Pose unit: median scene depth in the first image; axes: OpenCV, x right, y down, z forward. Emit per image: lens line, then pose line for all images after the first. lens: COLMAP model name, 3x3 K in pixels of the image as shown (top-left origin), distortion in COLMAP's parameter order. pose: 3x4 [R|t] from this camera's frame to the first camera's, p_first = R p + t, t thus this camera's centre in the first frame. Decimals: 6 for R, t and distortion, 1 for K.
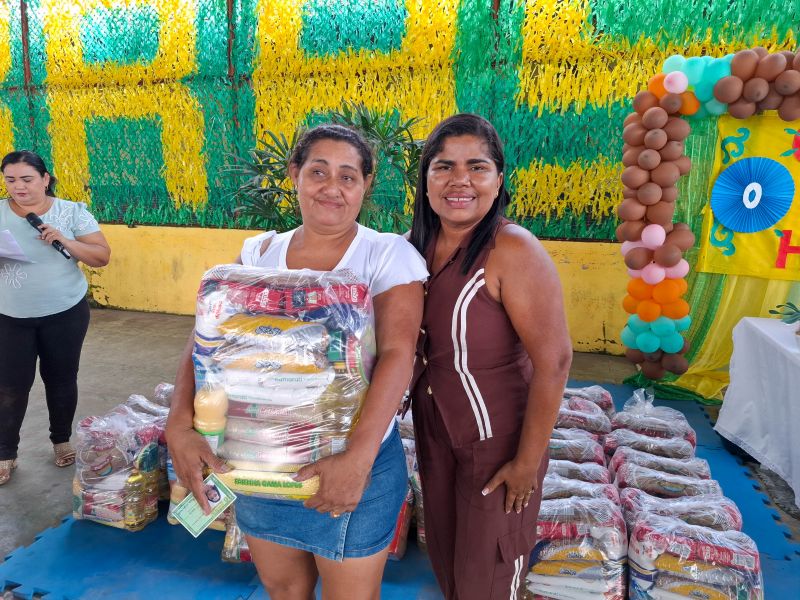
lens RADIAL K [[562.2, 0, 400.5], [0, 562.2, 291.5], [0, 0, 1]] dist [0.028994, -0.027892]
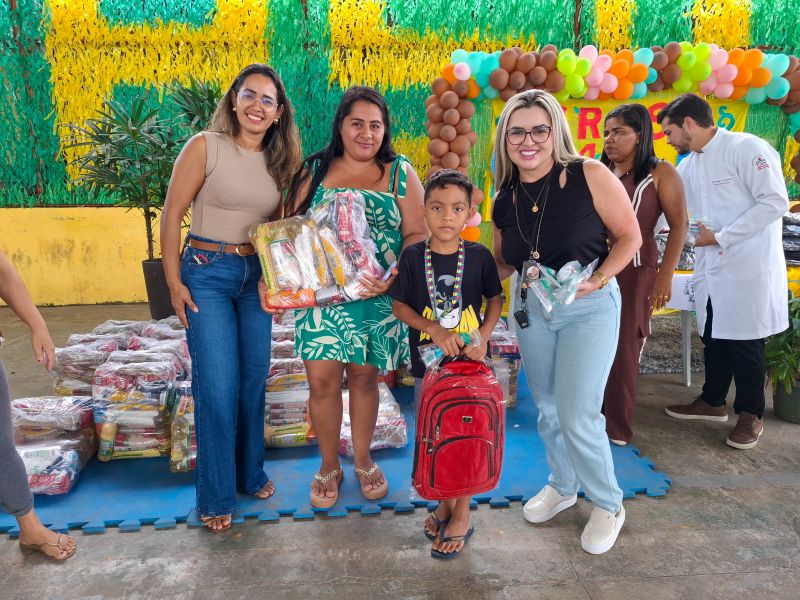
lens RADIAL K [[562.2, 0, 395.8], [0, 562.2, 300.4], [0, 0, 1]] dist [0.028994, -0.027892]
pose [[0.928623, -0.099022, 0.357568, -0.117941], [0.081748, 0.994651, 0.063145, 0.037391], [-0.361908, -0.029407, 0.931750, -0.108607]]
